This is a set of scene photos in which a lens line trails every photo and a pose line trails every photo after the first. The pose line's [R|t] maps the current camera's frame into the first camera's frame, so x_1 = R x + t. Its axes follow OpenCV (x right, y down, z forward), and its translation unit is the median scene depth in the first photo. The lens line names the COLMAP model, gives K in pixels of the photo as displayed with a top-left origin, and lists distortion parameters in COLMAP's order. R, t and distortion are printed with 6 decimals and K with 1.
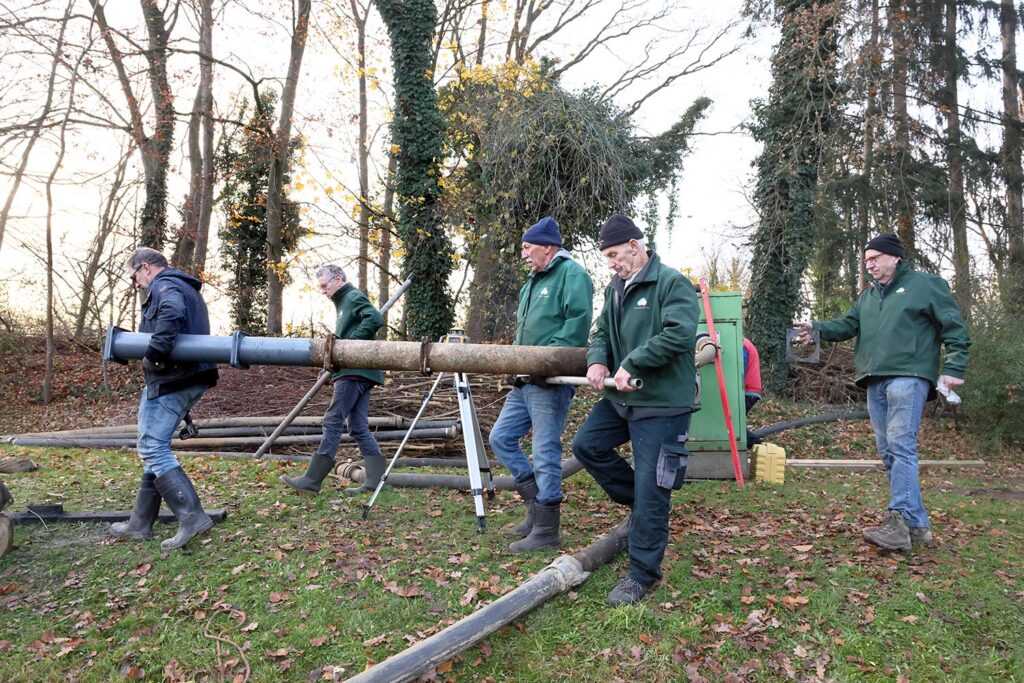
lens RADIAL K [[854.2, 0, 512.0], [0, 854.2, 341.5], [0, 0, 1]] dist [-0.083056, 0.097648]
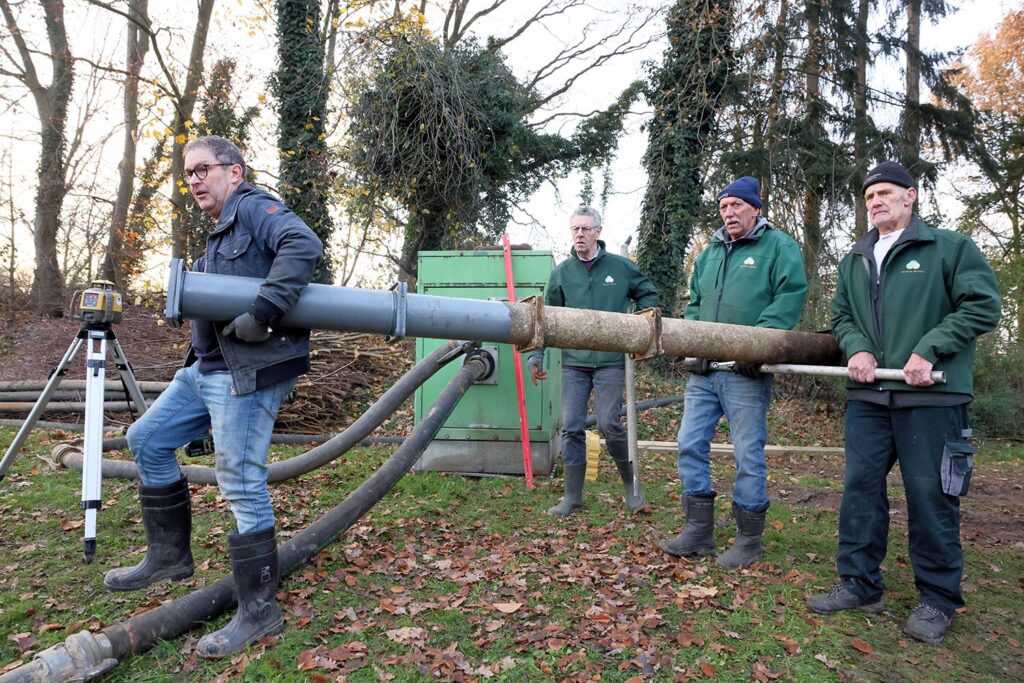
lens RADIAL K [[782.2, 0, 512.0], [0, 782.2, 341.5], [0, 0, 1]] dist [-0.119662, 0.121463]
pose [[0.998509, 0.027190, 0.047335, 0.087715], [-0.029139, 0.998735, 0.040976, -0.000051], [-0.046161, -0.042294, 0.998038, 0.104489]]
